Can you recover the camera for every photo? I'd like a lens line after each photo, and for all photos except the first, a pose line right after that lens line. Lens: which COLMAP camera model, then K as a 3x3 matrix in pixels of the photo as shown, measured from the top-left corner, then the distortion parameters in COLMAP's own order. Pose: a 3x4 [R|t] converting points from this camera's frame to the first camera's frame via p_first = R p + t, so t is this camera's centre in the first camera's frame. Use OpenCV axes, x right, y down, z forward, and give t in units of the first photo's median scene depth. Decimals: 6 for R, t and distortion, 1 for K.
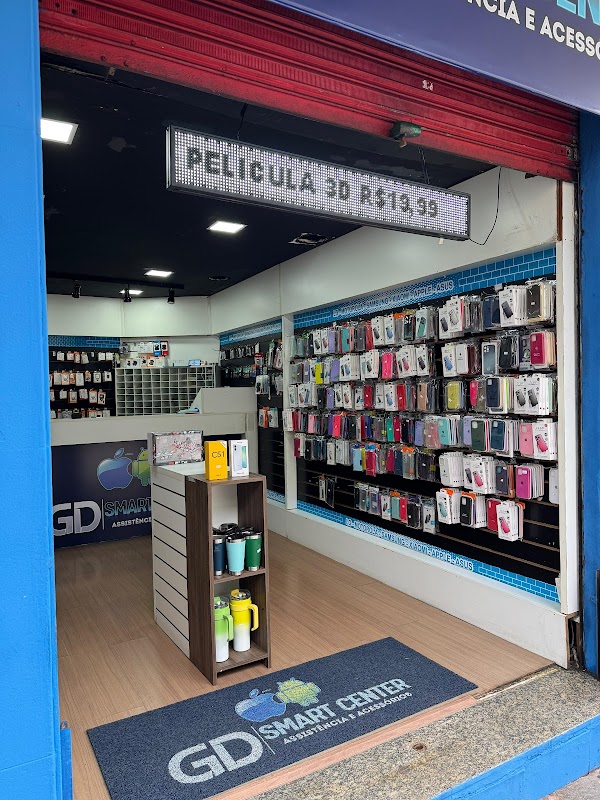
lens RADIAL K [[566.0, 0, 300.2], [0, 566.0, 415.9], [0, 0, 1]] dist [0.074514, -0.071988]
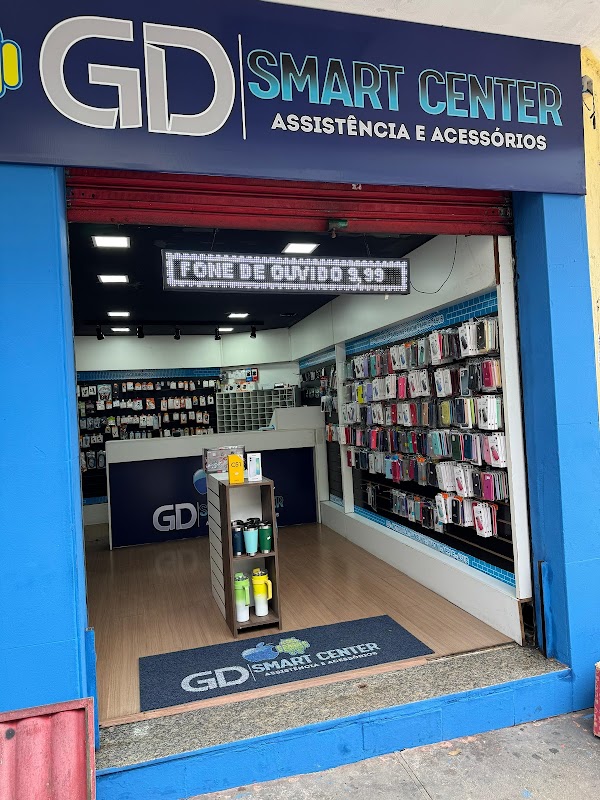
lens RADIAL K [[566.0, 0, 300.2], [0, 566.0, 415.9], [0, 0, 1]] dist [0.074514, -0.071988]
pose [[0.969221, -0.027124, -0.244695, 0.239310], [0.021980, 0.999477, -0.023729, -0.007544], [0.245210, 0.017621, 0.969310, -0.184054]]
